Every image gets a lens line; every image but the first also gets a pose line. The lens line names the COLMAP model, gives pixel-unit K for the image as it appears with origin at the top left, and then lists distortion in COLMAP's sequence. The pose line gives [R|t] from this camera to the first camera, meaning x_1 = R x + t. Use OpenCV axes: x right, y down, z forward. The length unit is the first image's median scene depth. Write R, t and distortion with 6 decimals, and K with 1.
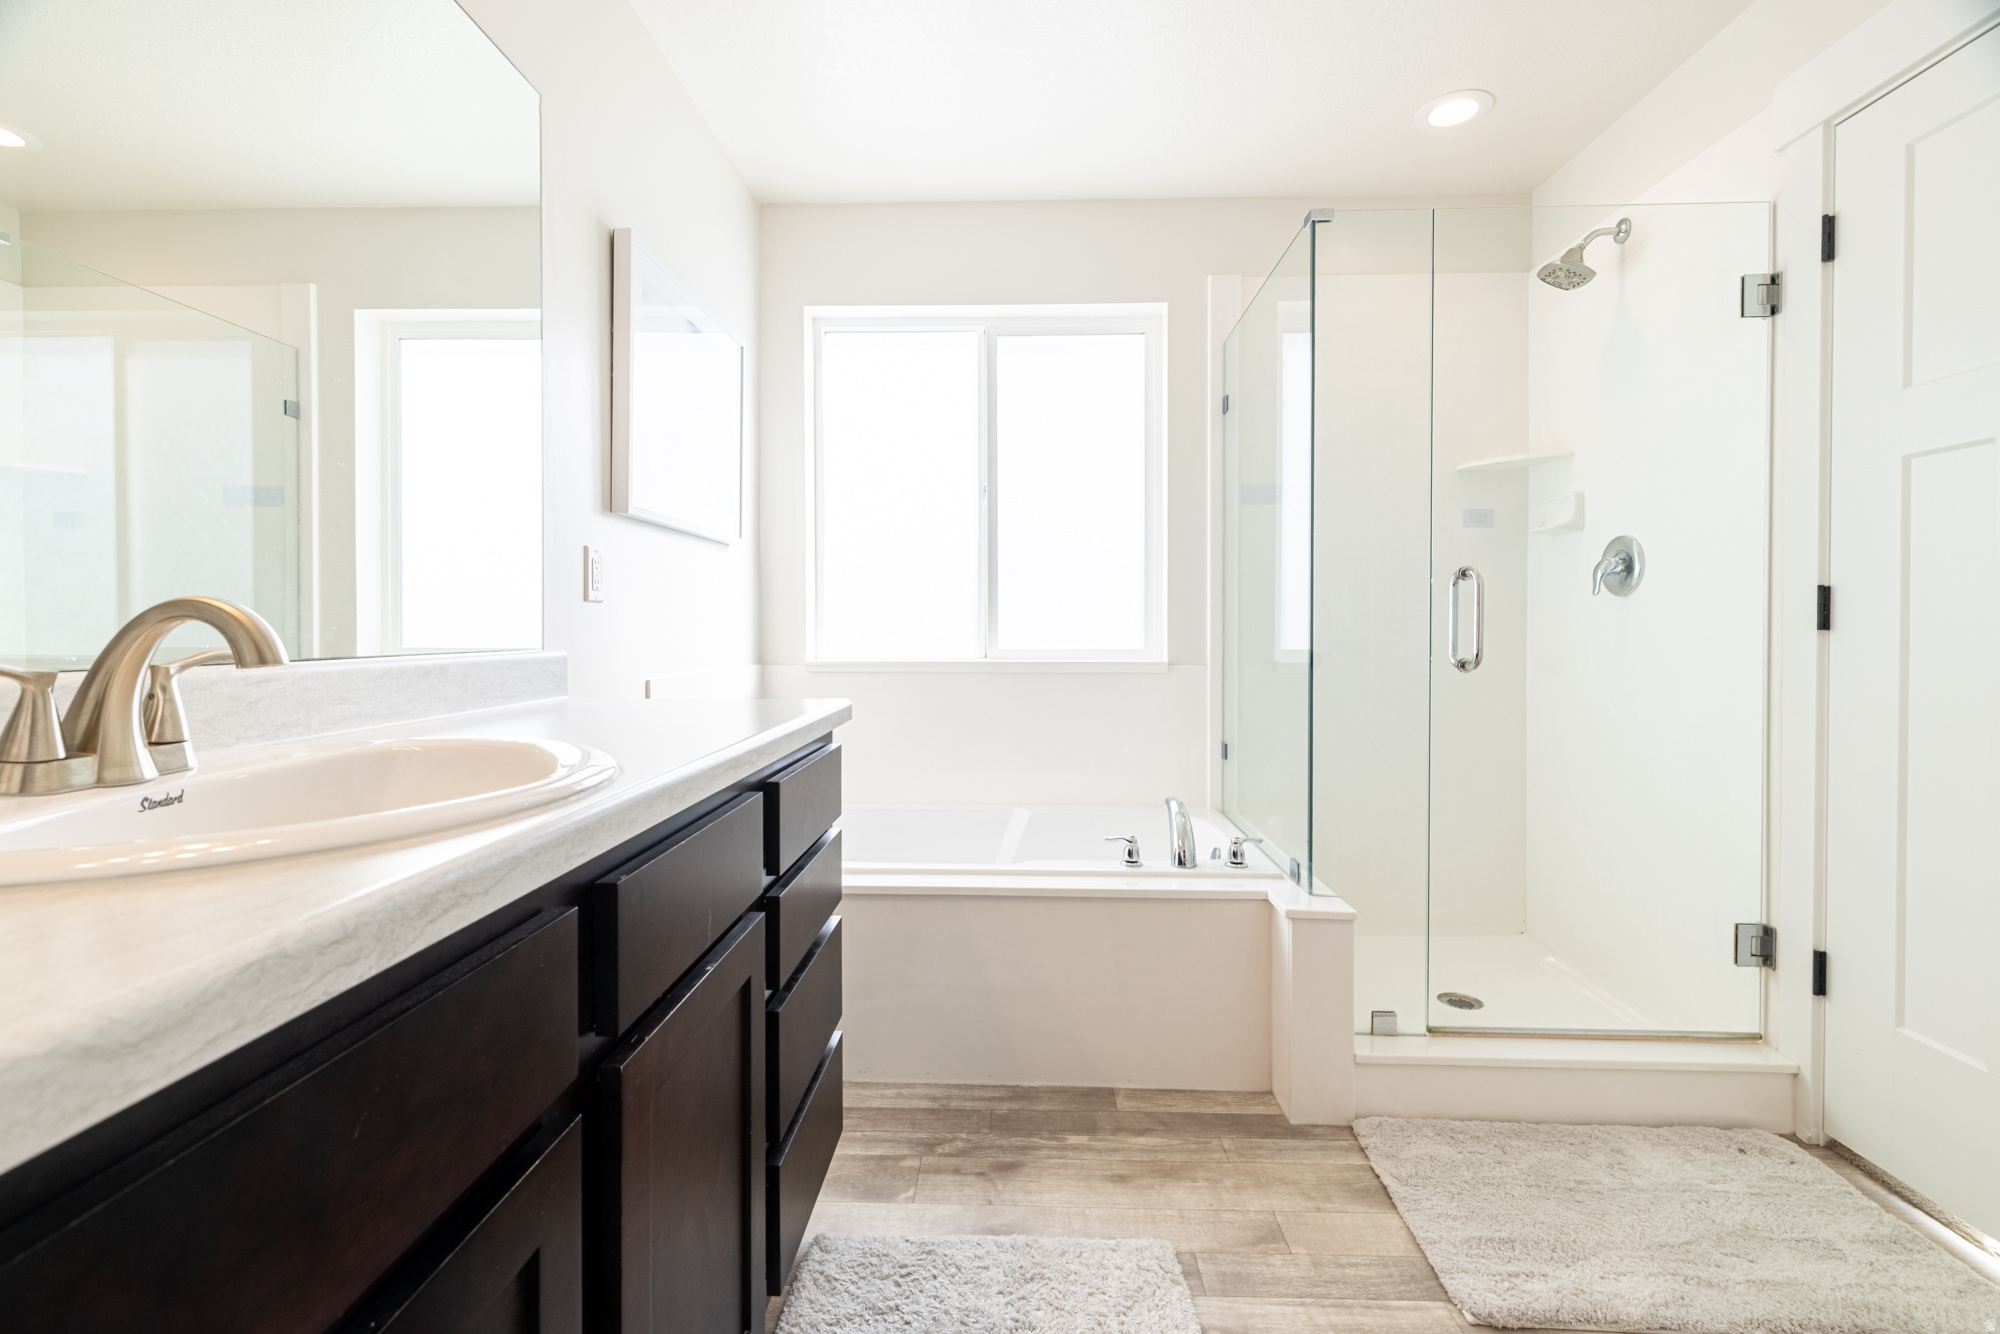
lens RADIAL K [[879.4, 0, 992.1], [0, 879.4, 641.1], [0, 0, 1]] dist [-0.000390, 0.000313]
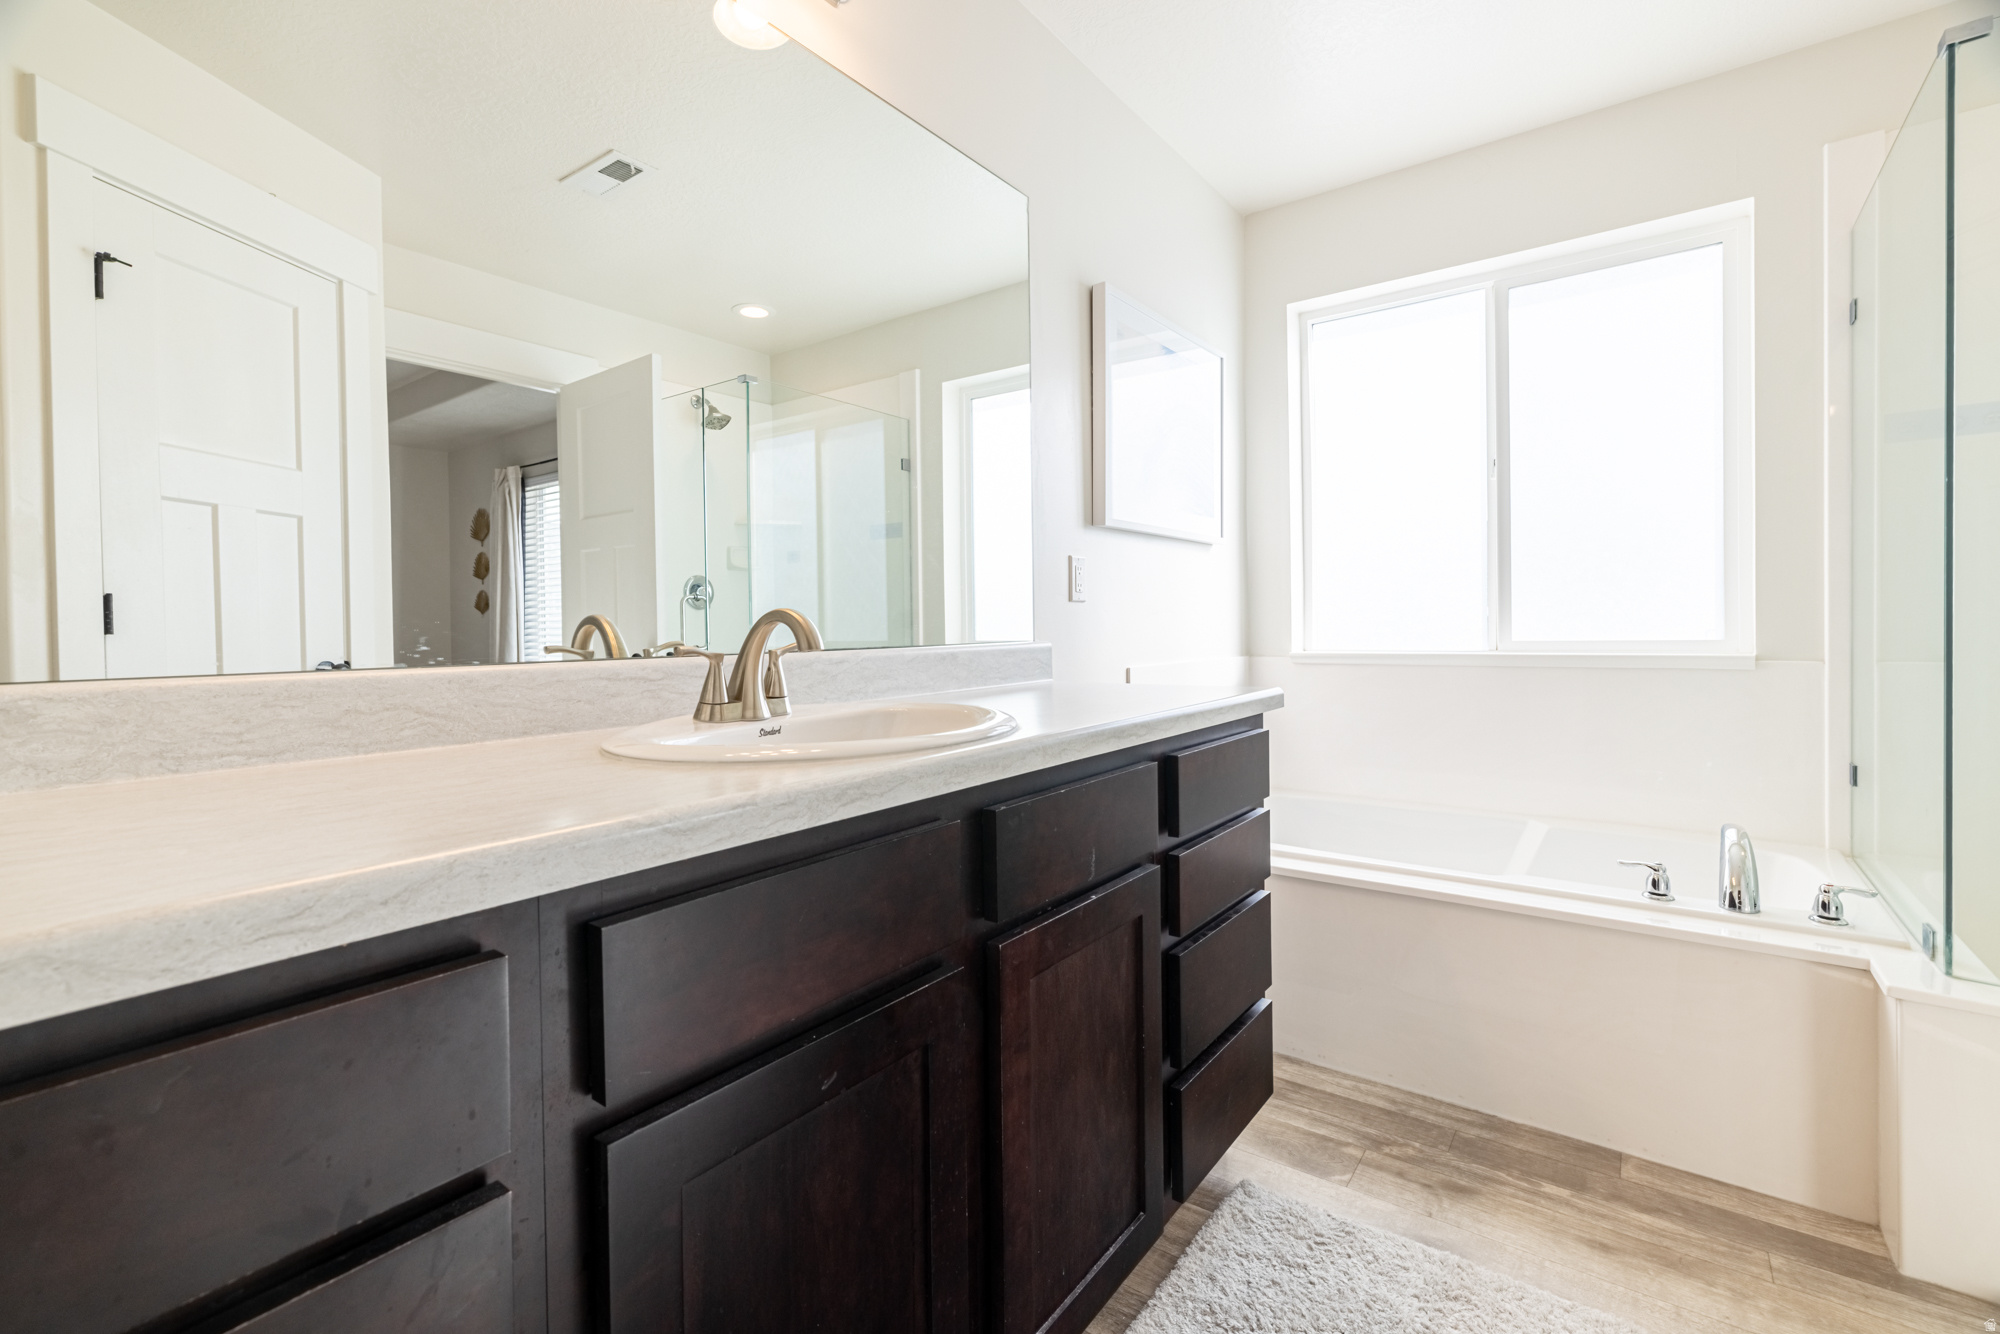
lens RADIAL K [[873.7, 0, 994.6], [0, 873.7, 641.7], [0, 0, 1]] dist [-0.000010, 0.000000]
pose [[0.820025, -0.002535, -0.572322, 0.138494], [0.007648, 0.999949, 0.006529, 0.001366], [0.572276, -0.009731, 0.820003, -0.044931]]
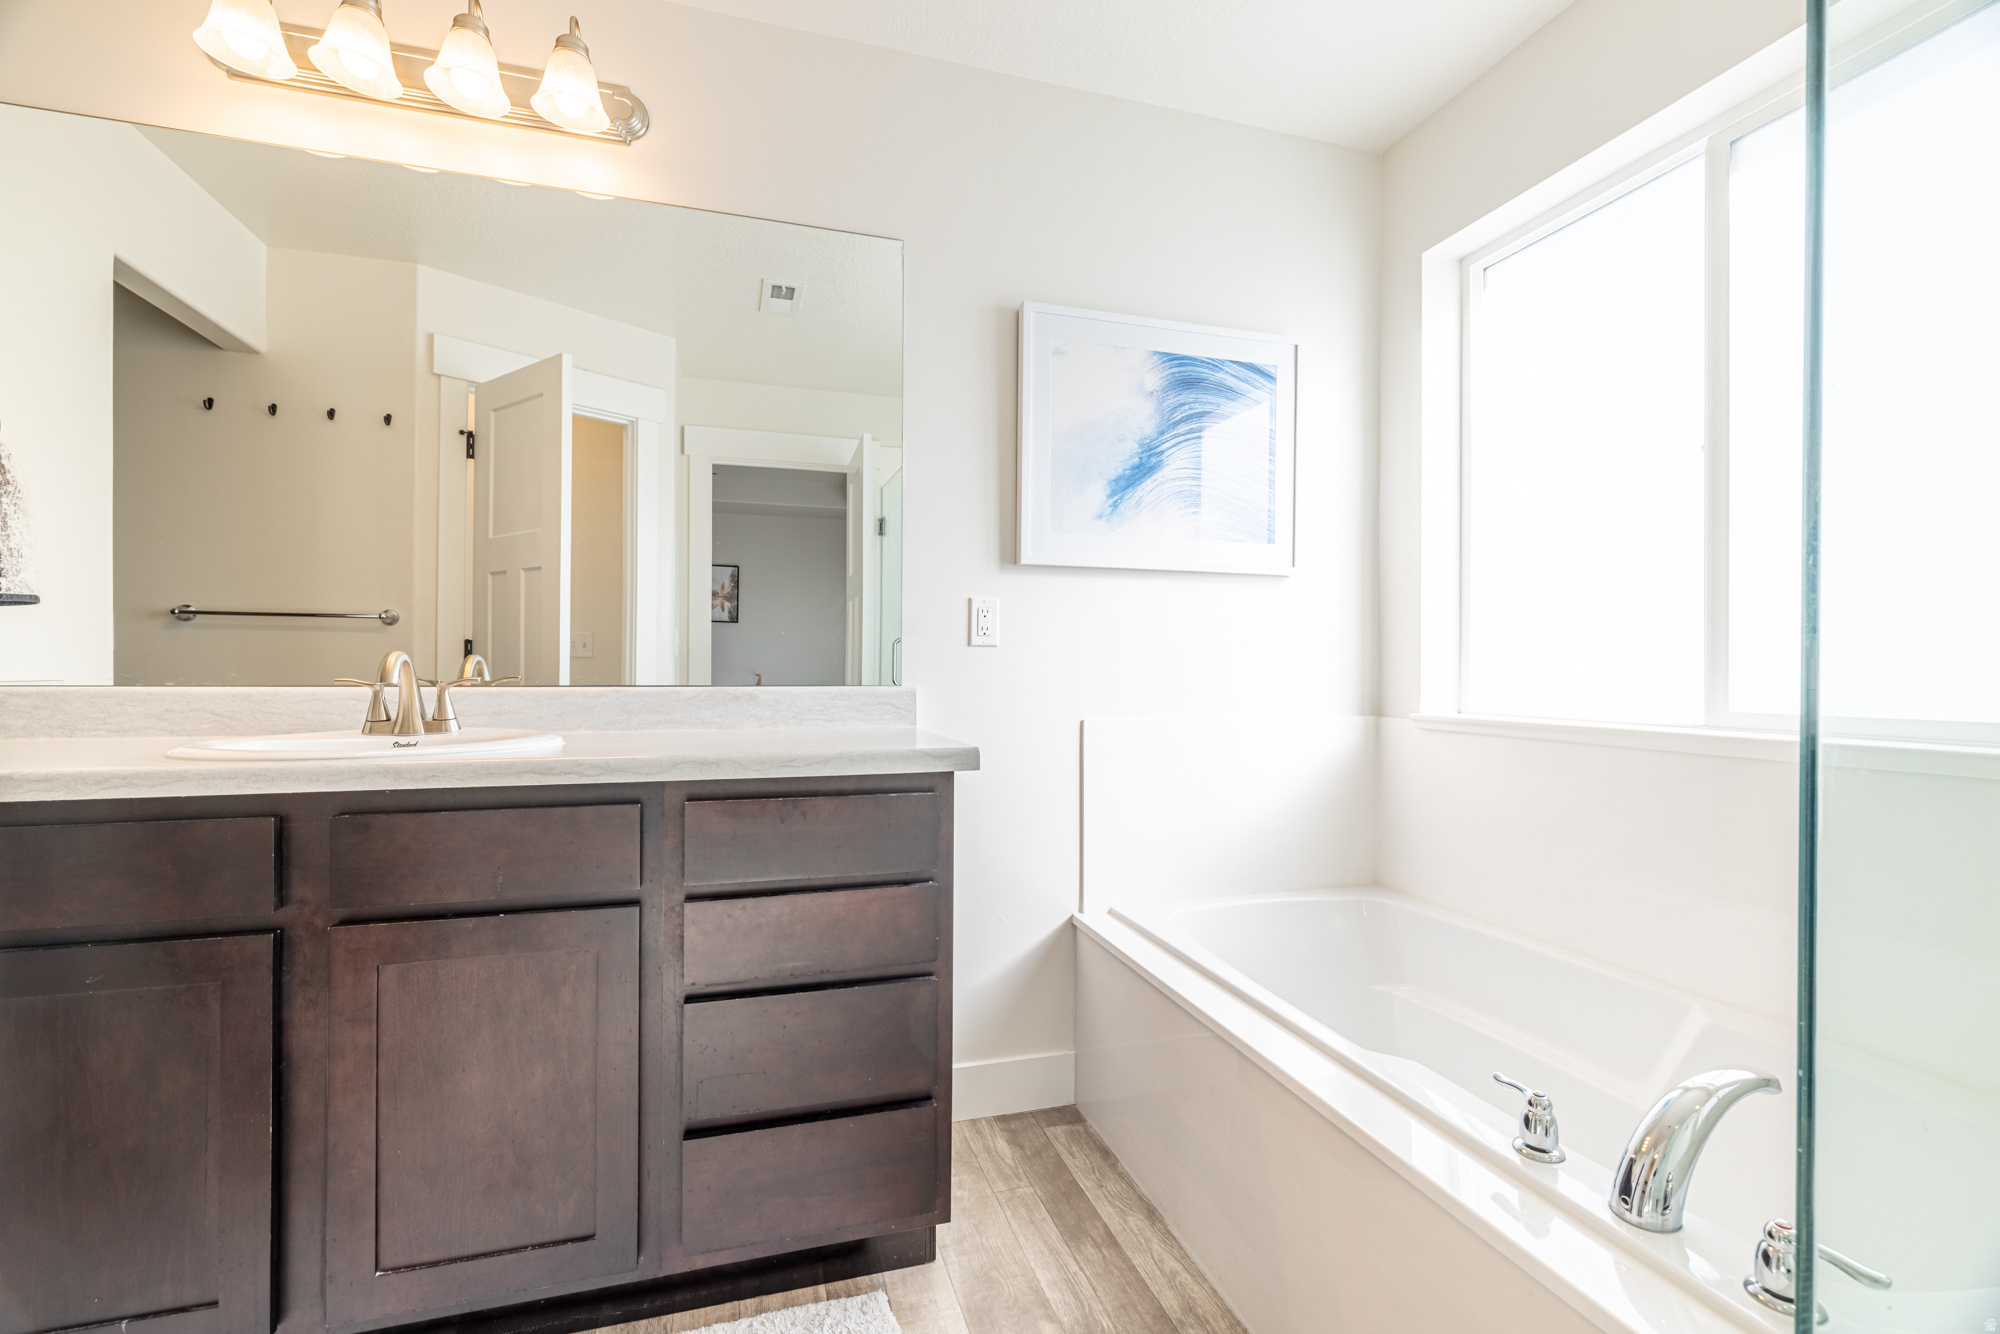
lens RADIAL K [[865.4, 0, 998.0], [0, 865.4, 669.8], [0, 0, 1]] dist [0.000080, 0.000160]
pose [[0.330202, 0.001433, -0.943909, 0.615355], [-0.018806, 0.999810, -0.005061, -0.008663], [0.943723, 0.019422, 0.330166, 0.652758]]
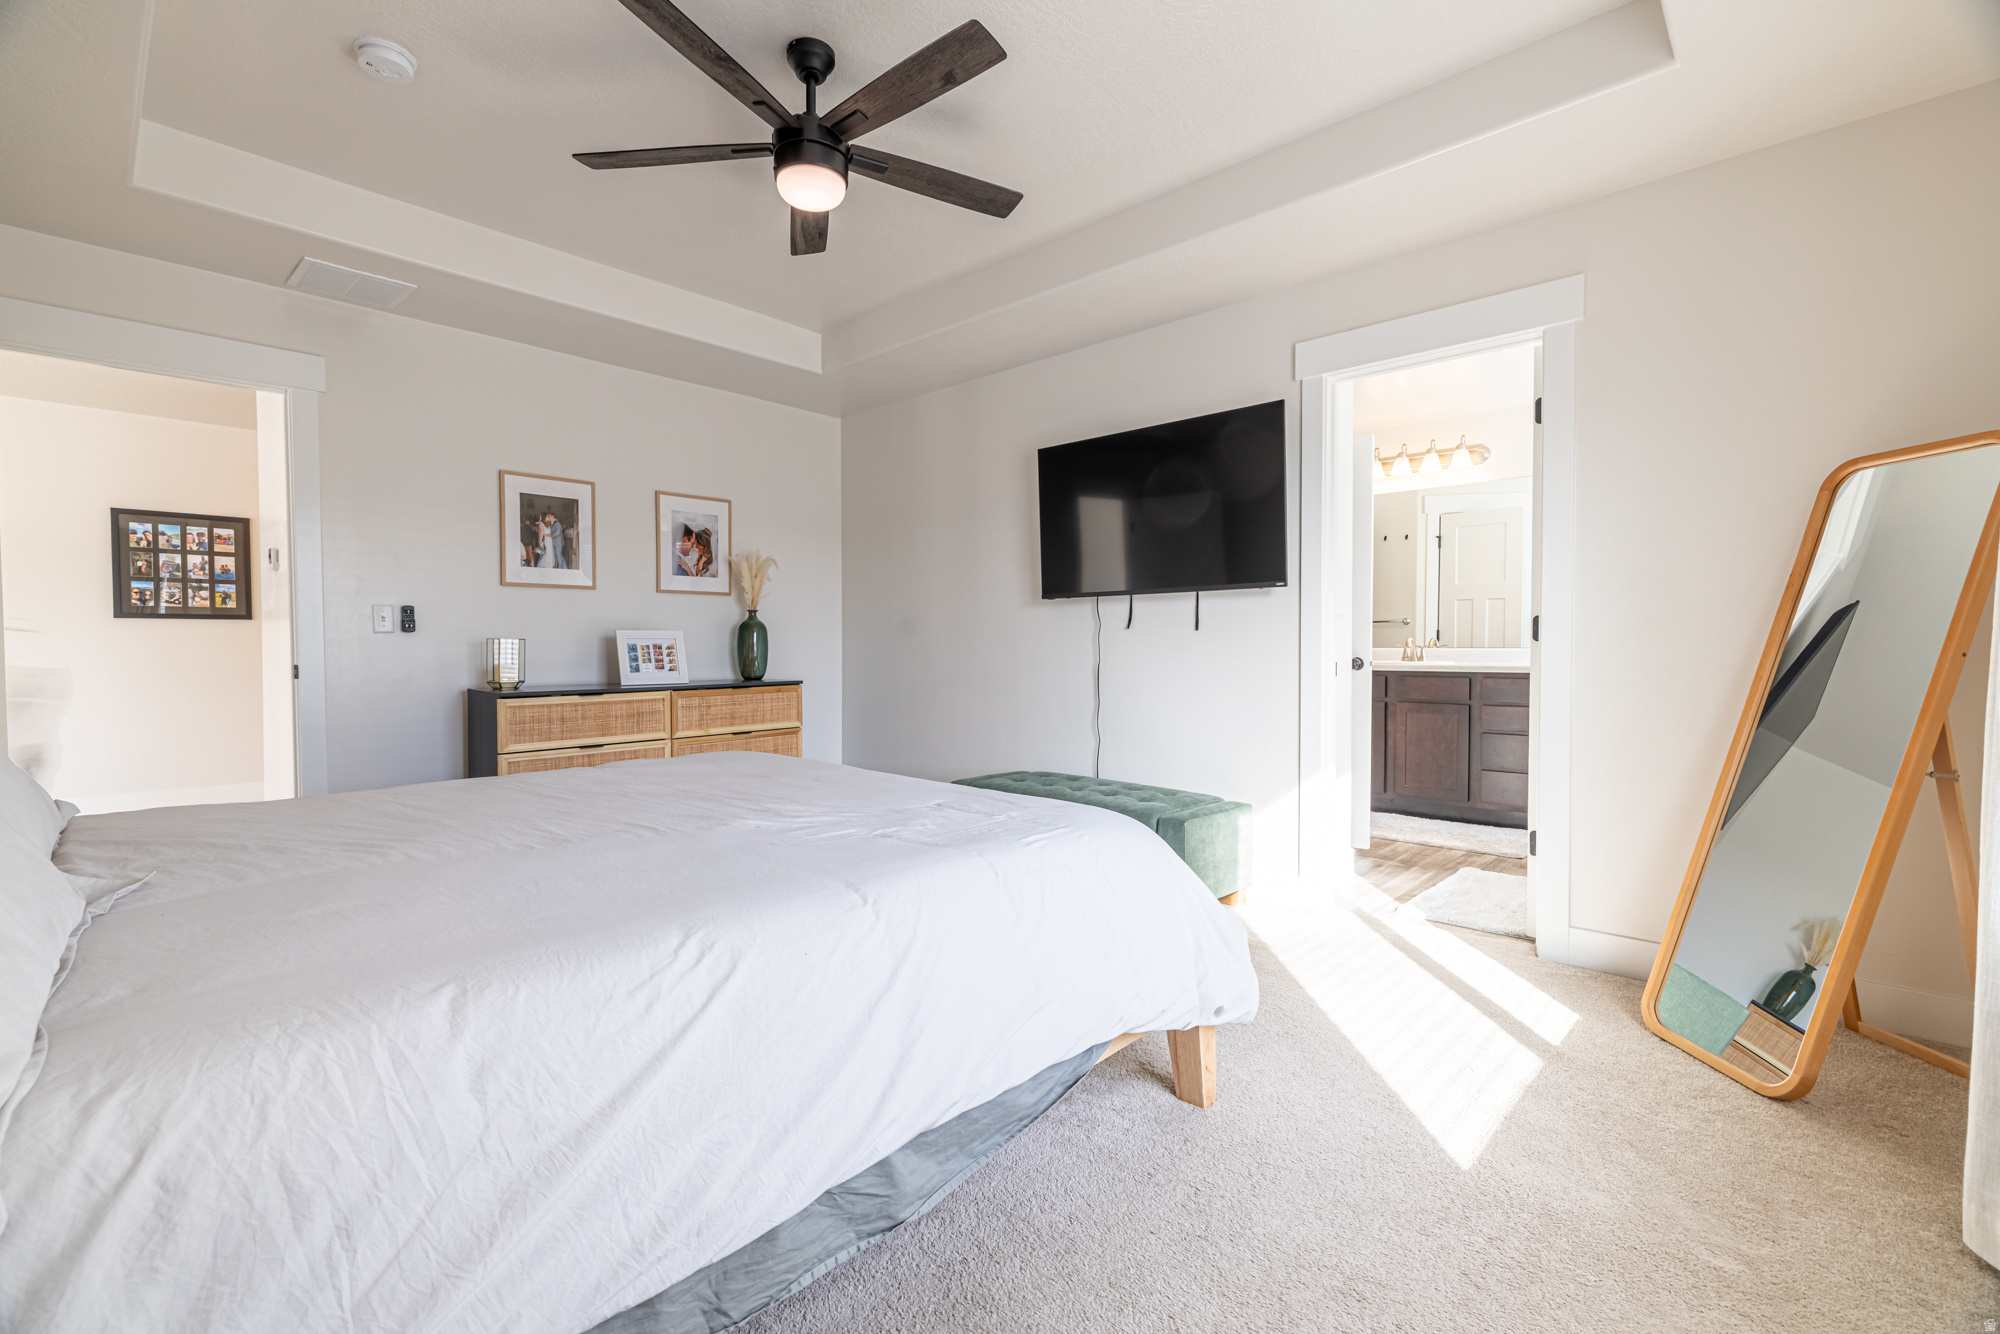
lens RADIAL K [[865.4, 0, 998.0], [0, 865.4, 669.8], [0, 0, 1]] dist [0.000080, 0.000160]
pose [[-0.651075, 0.020811, -0.758728, 2.781492], [-0.009713, 0.999314, 0.035744, -0.001688], [0.758951, 0.030642, -0.650426, 1.233841]]
